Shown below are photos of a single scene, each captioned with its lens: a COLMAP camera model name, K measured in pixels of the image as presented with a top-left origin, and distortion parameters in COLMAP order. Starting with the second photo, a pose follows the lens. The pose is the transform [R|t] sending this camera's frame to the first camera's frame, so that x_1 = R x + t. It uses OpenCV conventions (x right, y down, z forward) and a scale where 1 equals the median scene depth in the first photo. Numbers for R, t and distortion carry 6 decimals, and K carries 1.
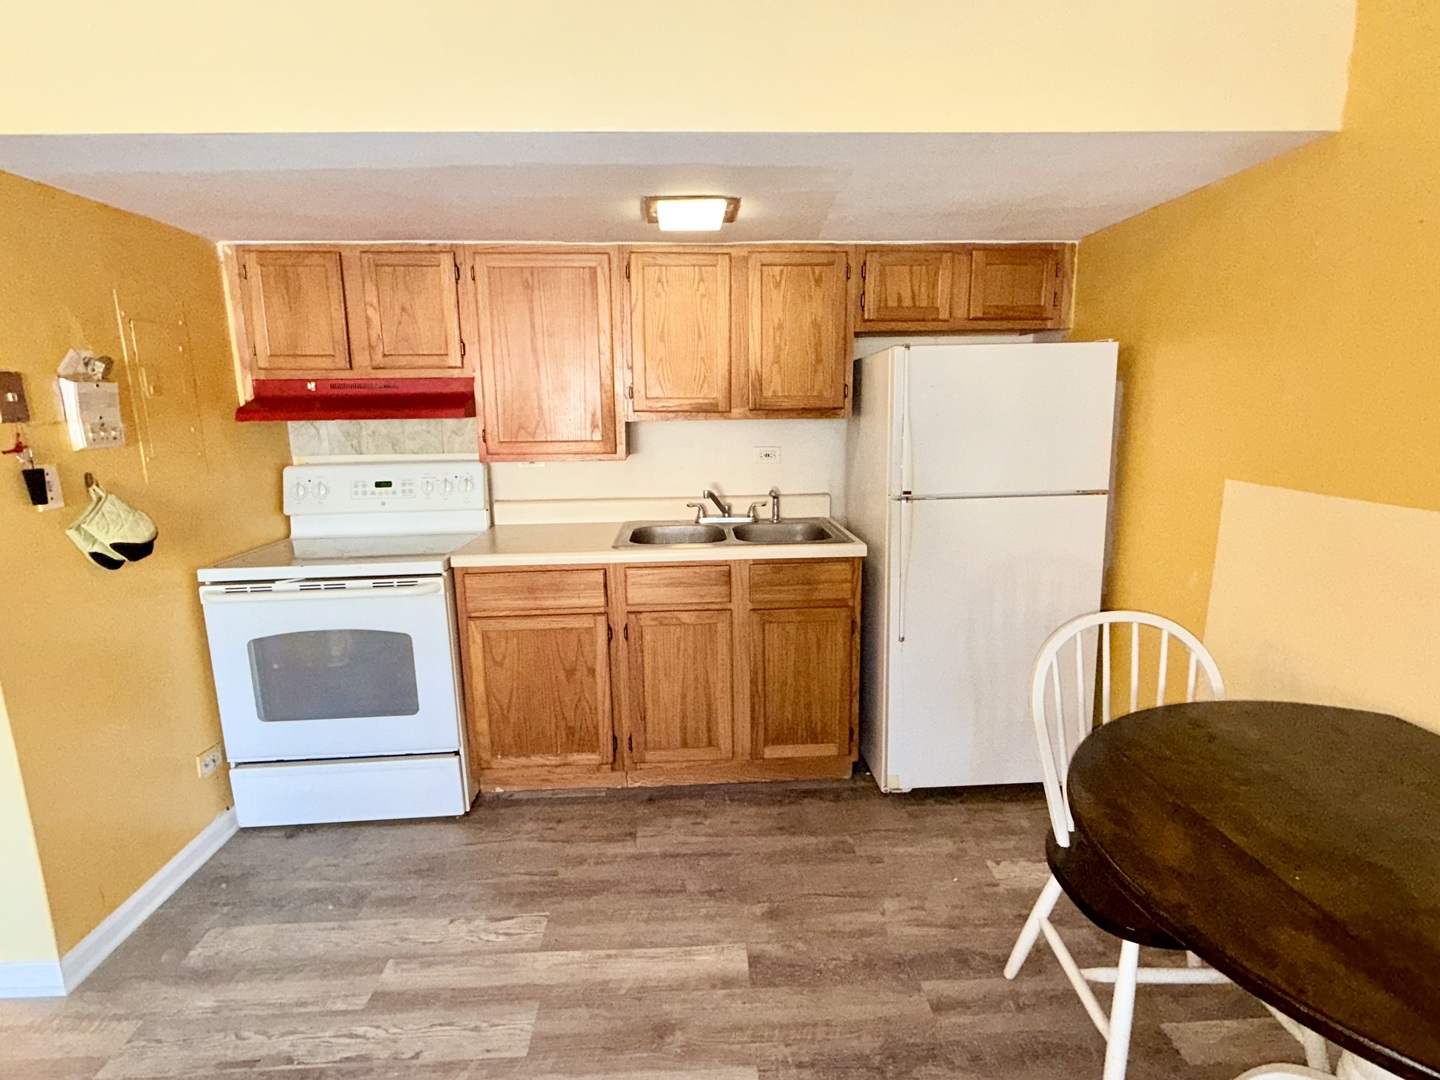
lens RADIAL K [[724.4, 0, 720.0], [0, 724.4, 540.0], [0, 0, 1]] dist [-0.000064, -0.000367]
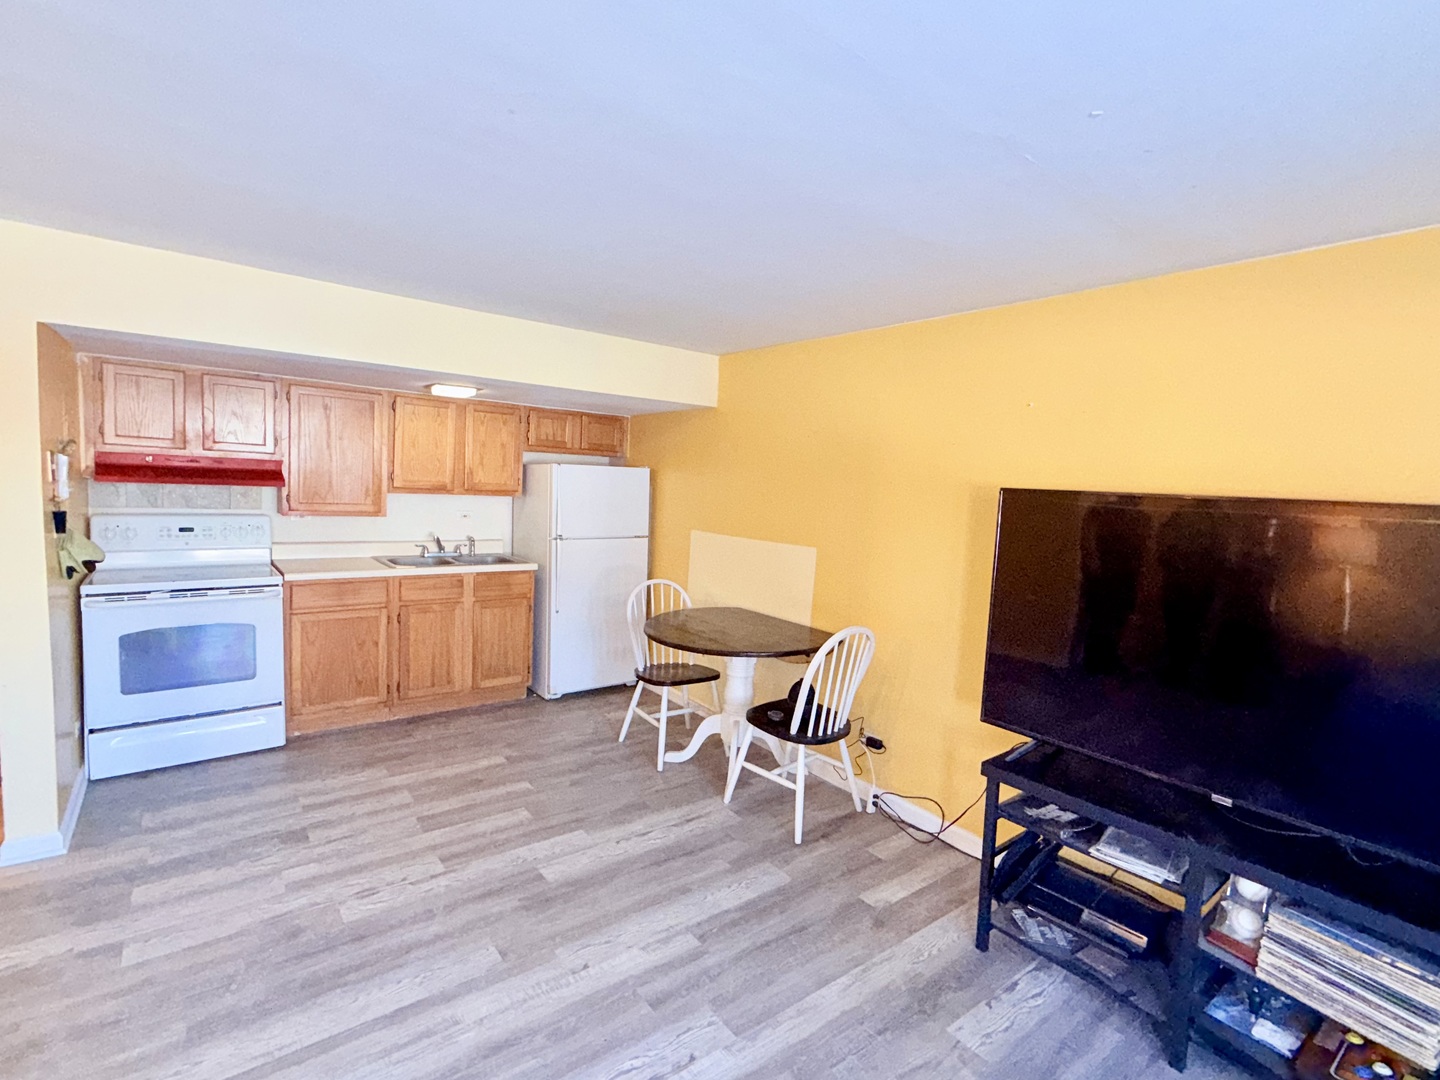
lens RADIAL K [[679.6, 0, 720.0], [0, 679.6, 540.0], [0, 0, 1]] dist [-0.000408, 0.000039]
pose [[0.817798, 0.005185, 0.575482, -0.422439], [0.047949, 0.995869, -0.077111, 0.102745], [-0.573505, 0.090655, 0.814171, -0.715810]]
